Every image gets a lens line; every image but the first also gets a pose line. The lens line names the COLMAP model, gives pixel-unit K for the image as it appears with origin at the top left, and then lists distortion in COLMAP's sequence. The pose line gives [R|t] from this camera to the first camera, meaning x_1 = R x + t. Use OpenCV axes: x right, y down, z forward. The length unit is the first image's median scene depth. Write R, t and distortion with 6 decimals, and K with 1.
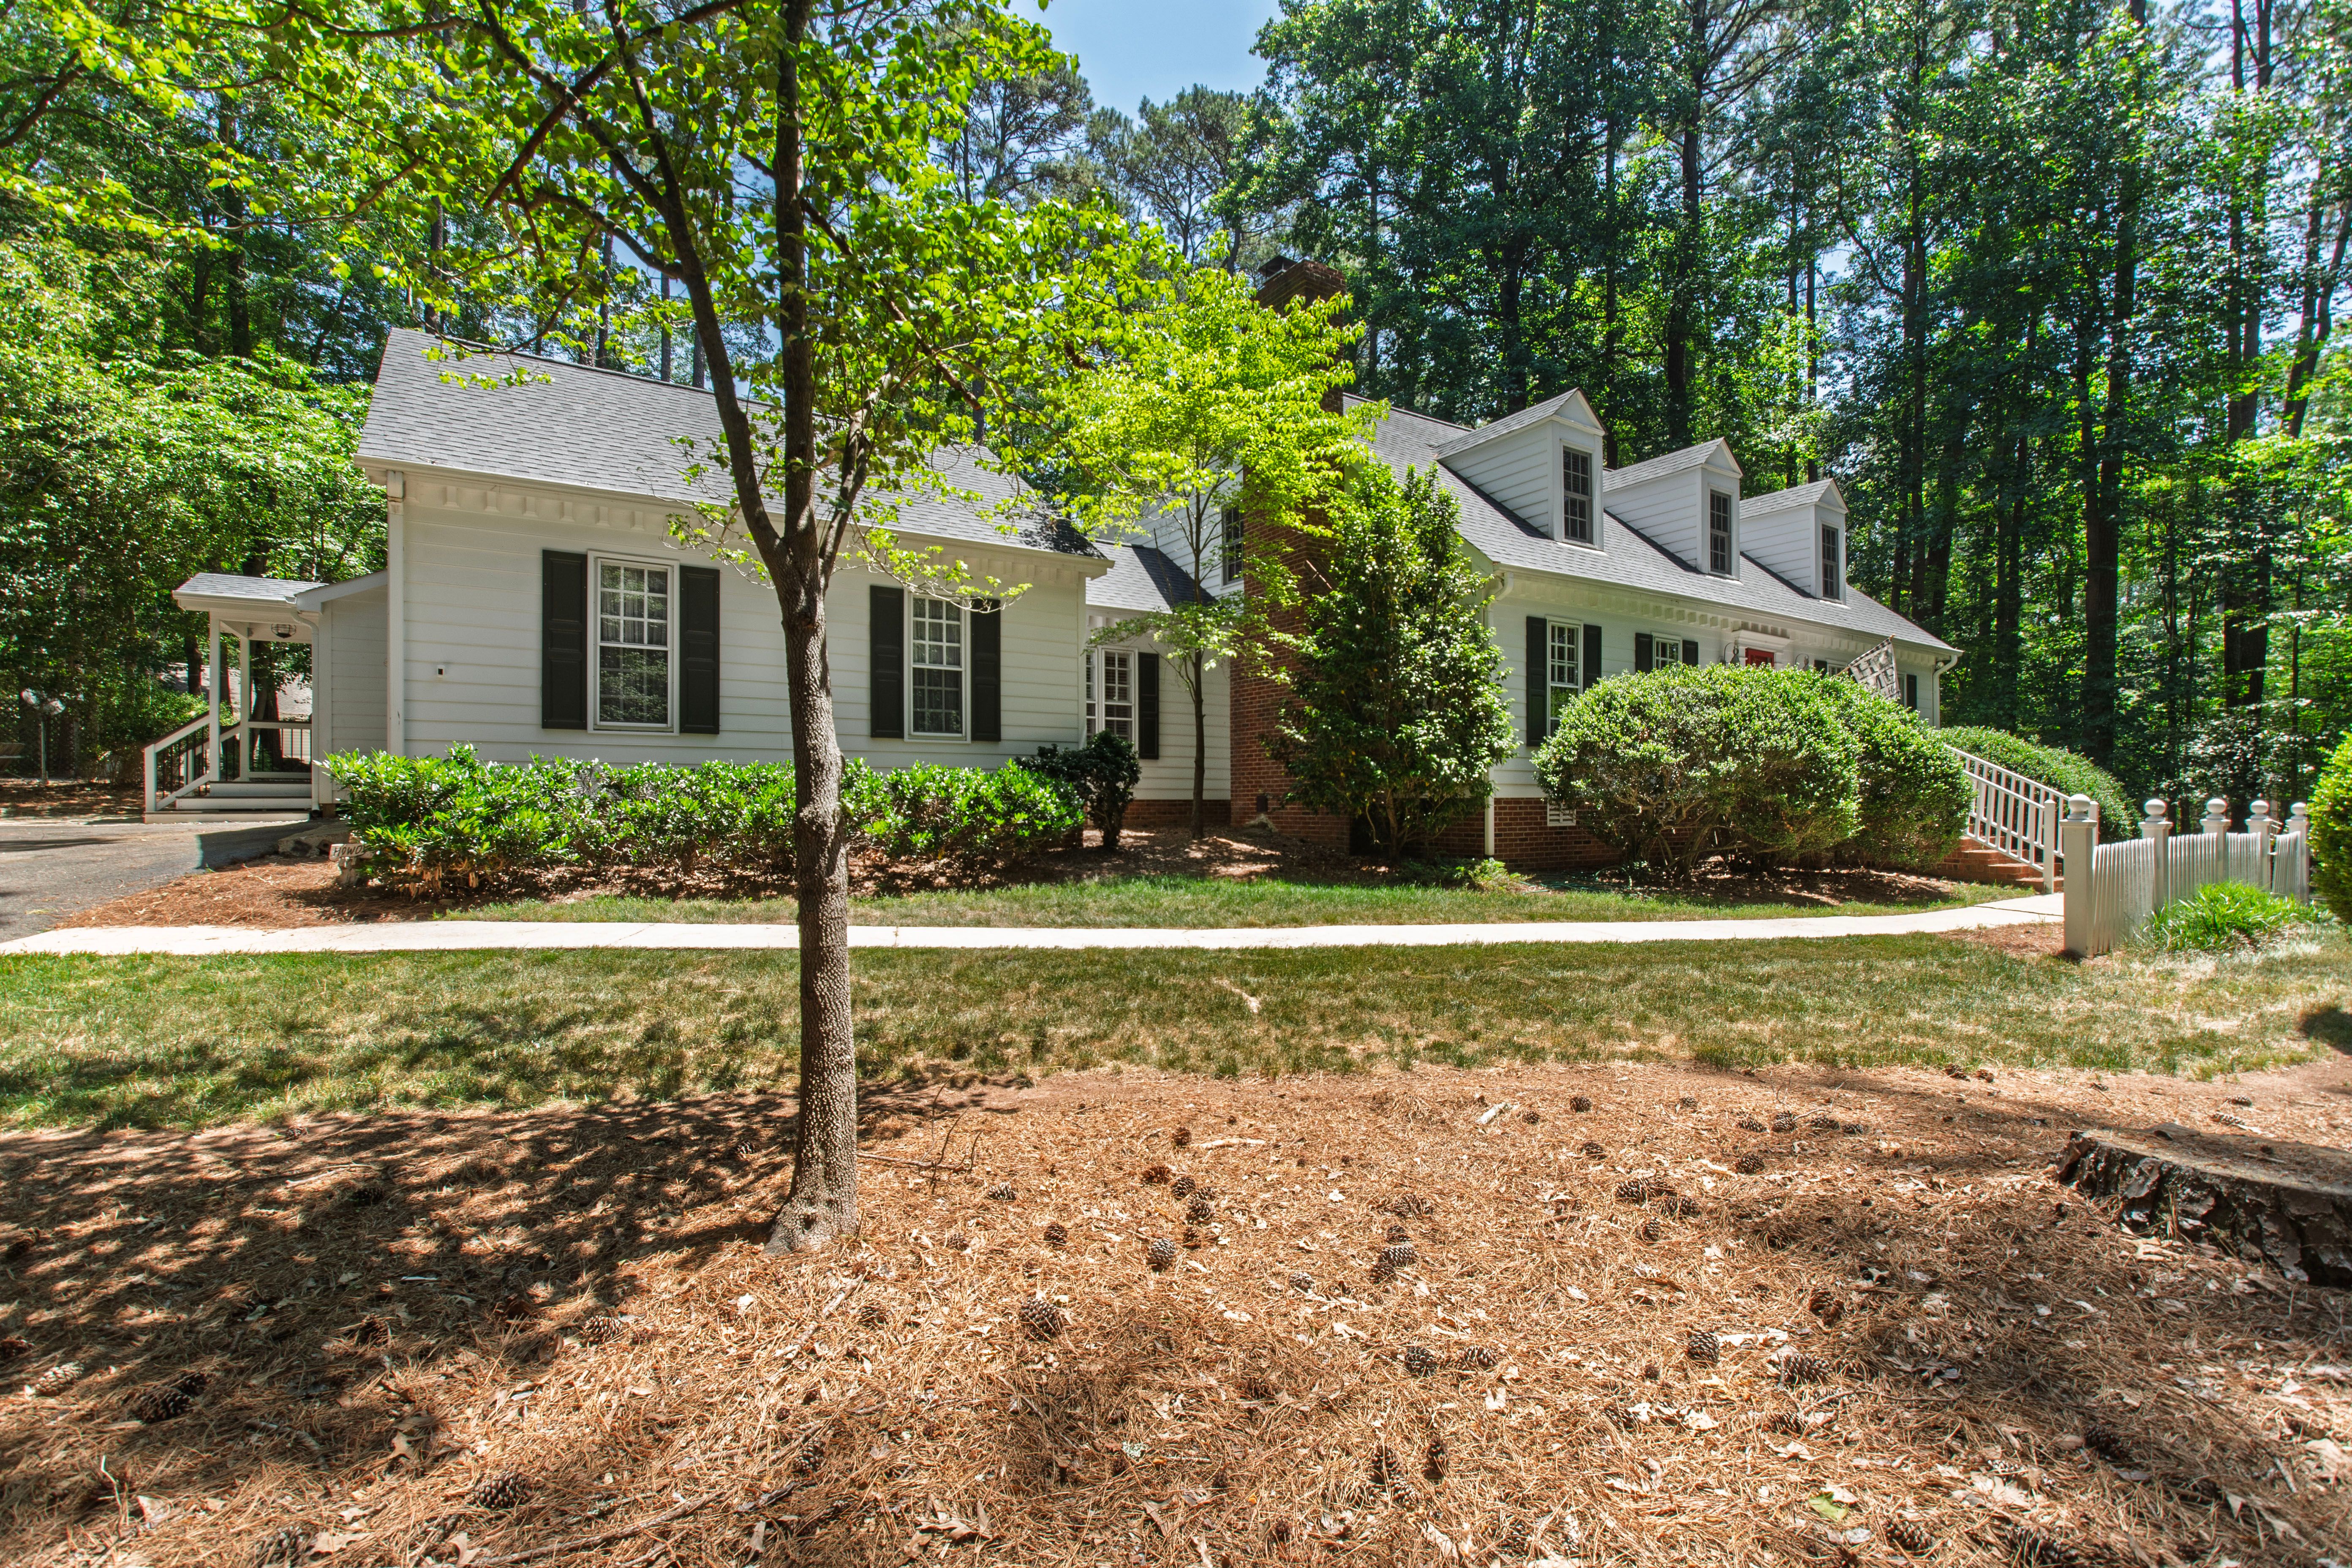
lens RADIAL K [[1008.0, 0, 1173.2], [0, 1008.0, 815.9], [0, 0, 1]] dist [-0.009884, 0.000235]
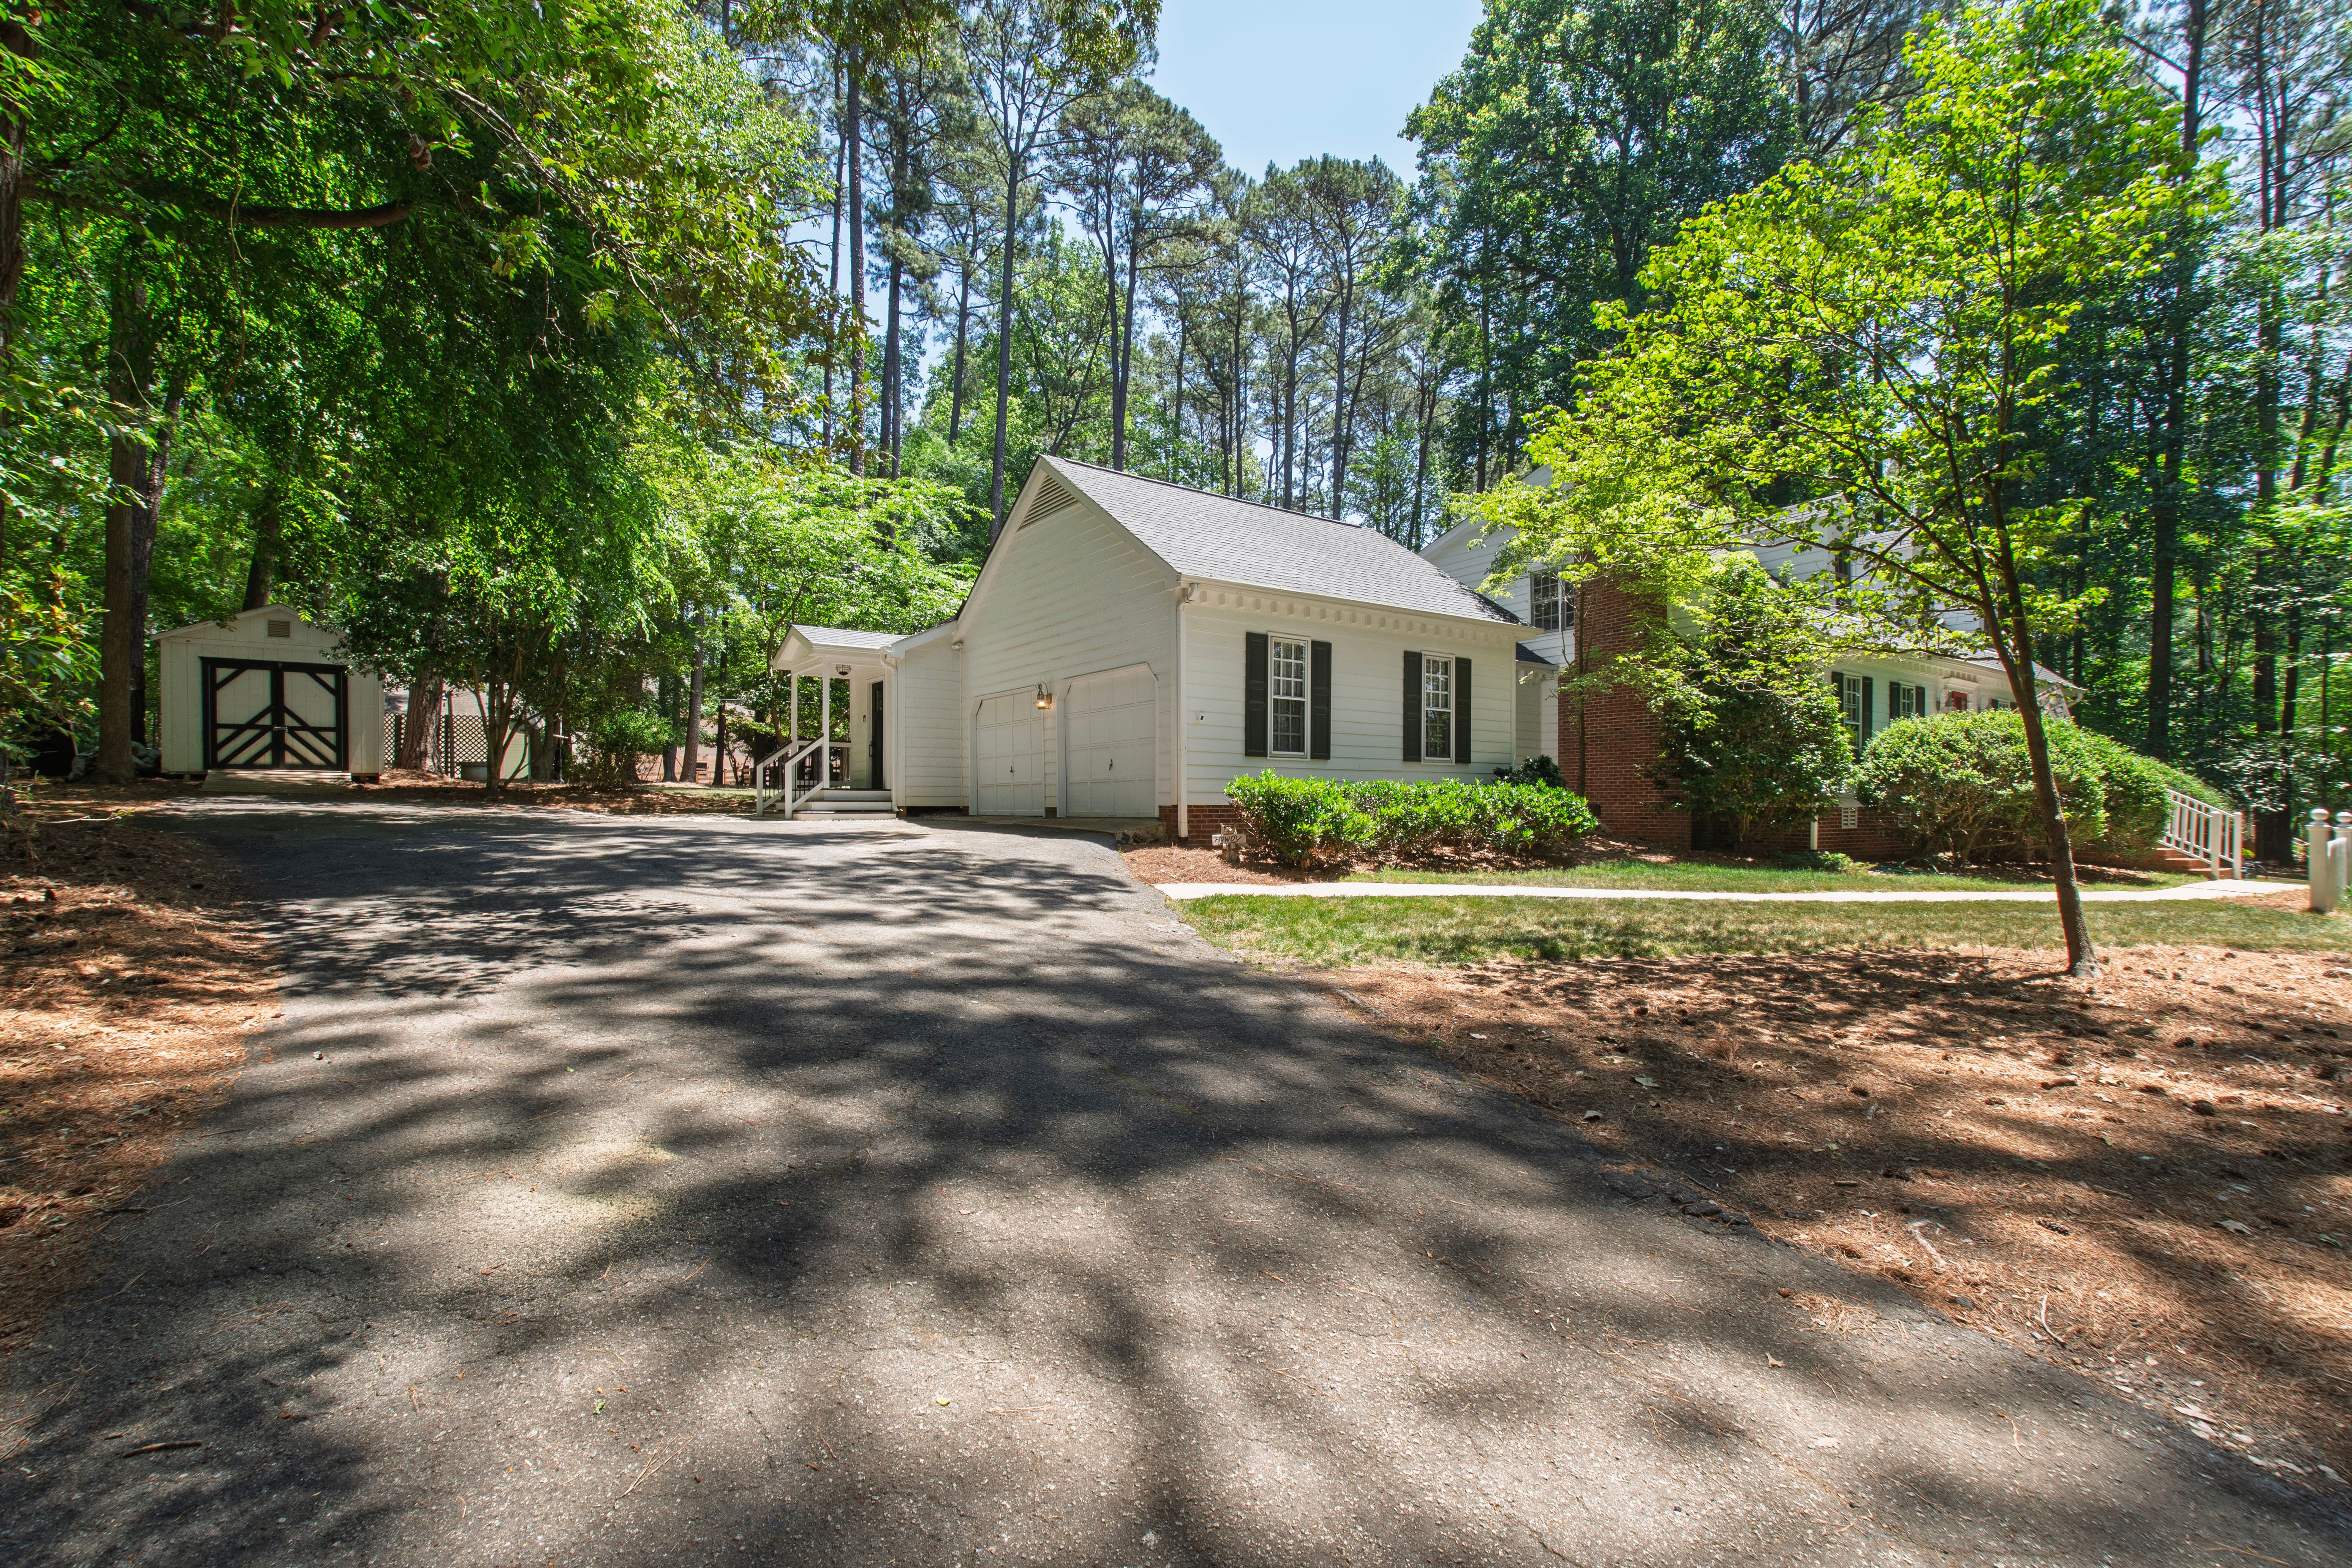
lens RADIAL K [[1008.0, 0, 1173.2], [0, 1008.0, 815.9], [0, 0, 1]] dist [-0.009884, 0.000235]
pose [[0.999823, 0.005006, 0.018120, -0.580064], [-0.004948, 0.999982, -0.003247, 0.002194], [-0.018136, 0.003157, 0.999831, -0.337684]]
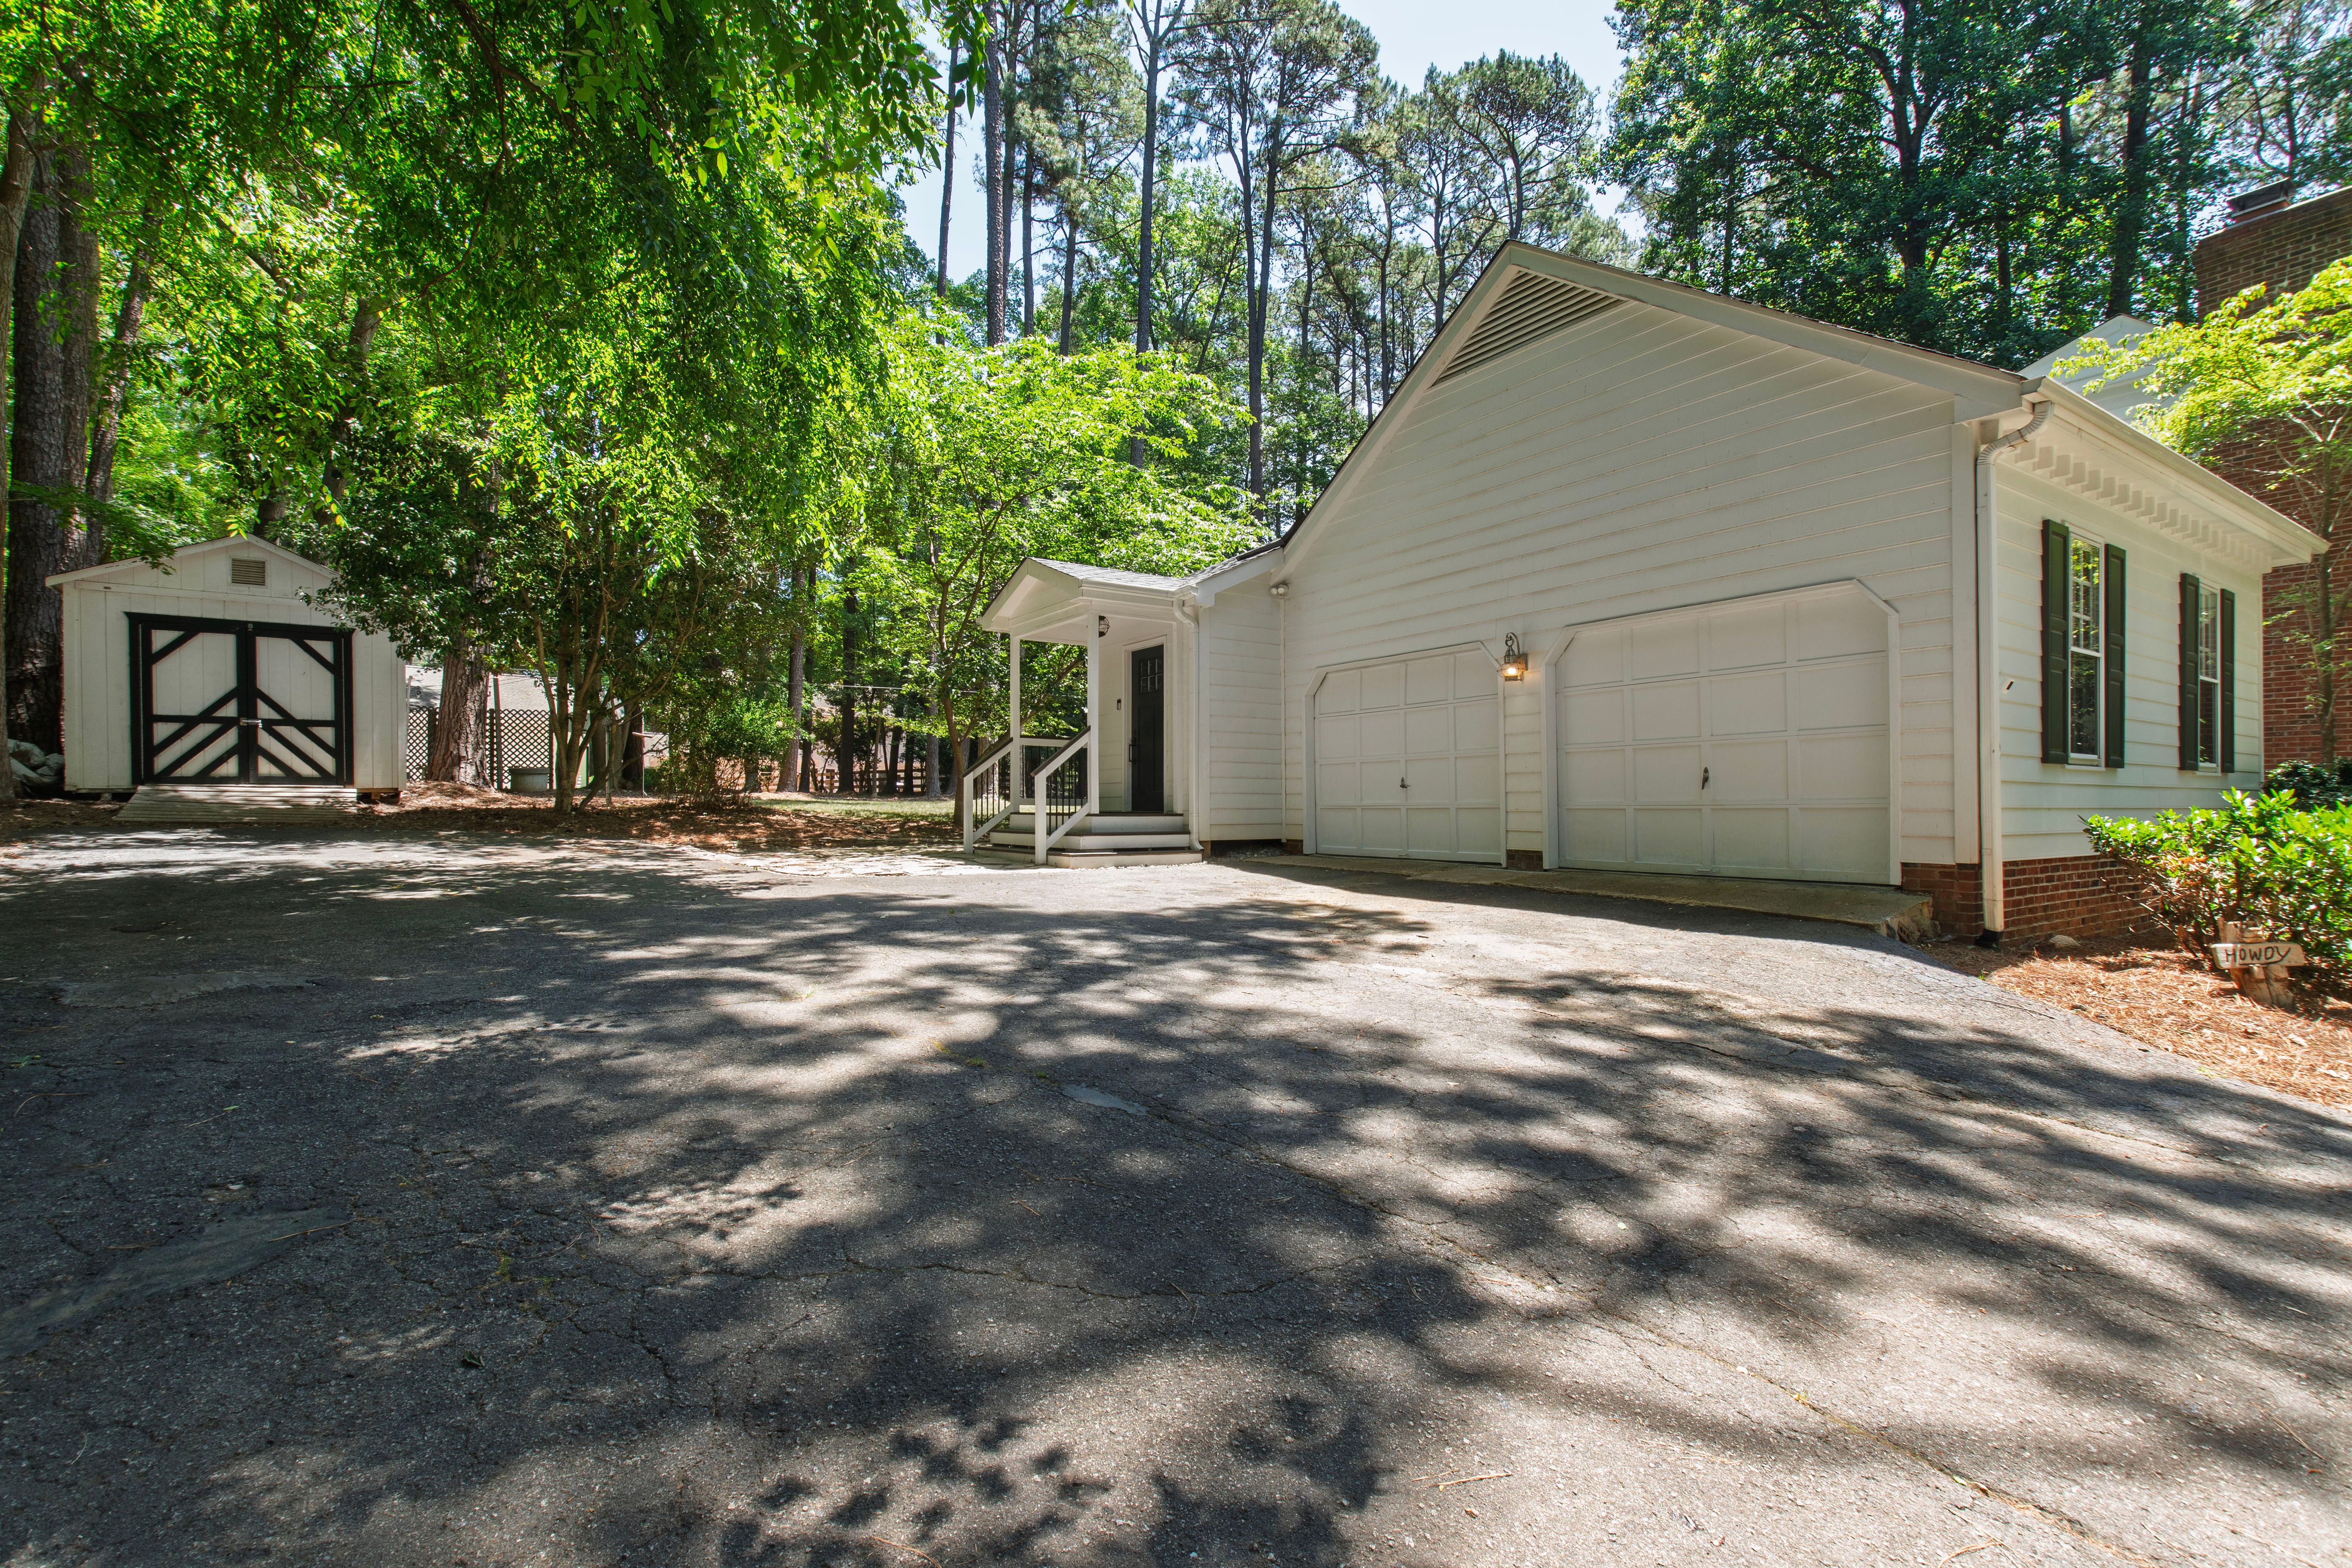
lens RADIAL K [[1008.0, 0, 1173.2], [0, 1008.0, 815.9], [0, 0, 1]] dist [-0.009884, 0.000235]
pose [[0.999936, 0.003156, -0.010894, -0.999881], [-0.003197, 0.999988, -0.003724, -0.036602], [0.010882, 0.003759, 0.999934, 0.252970]]
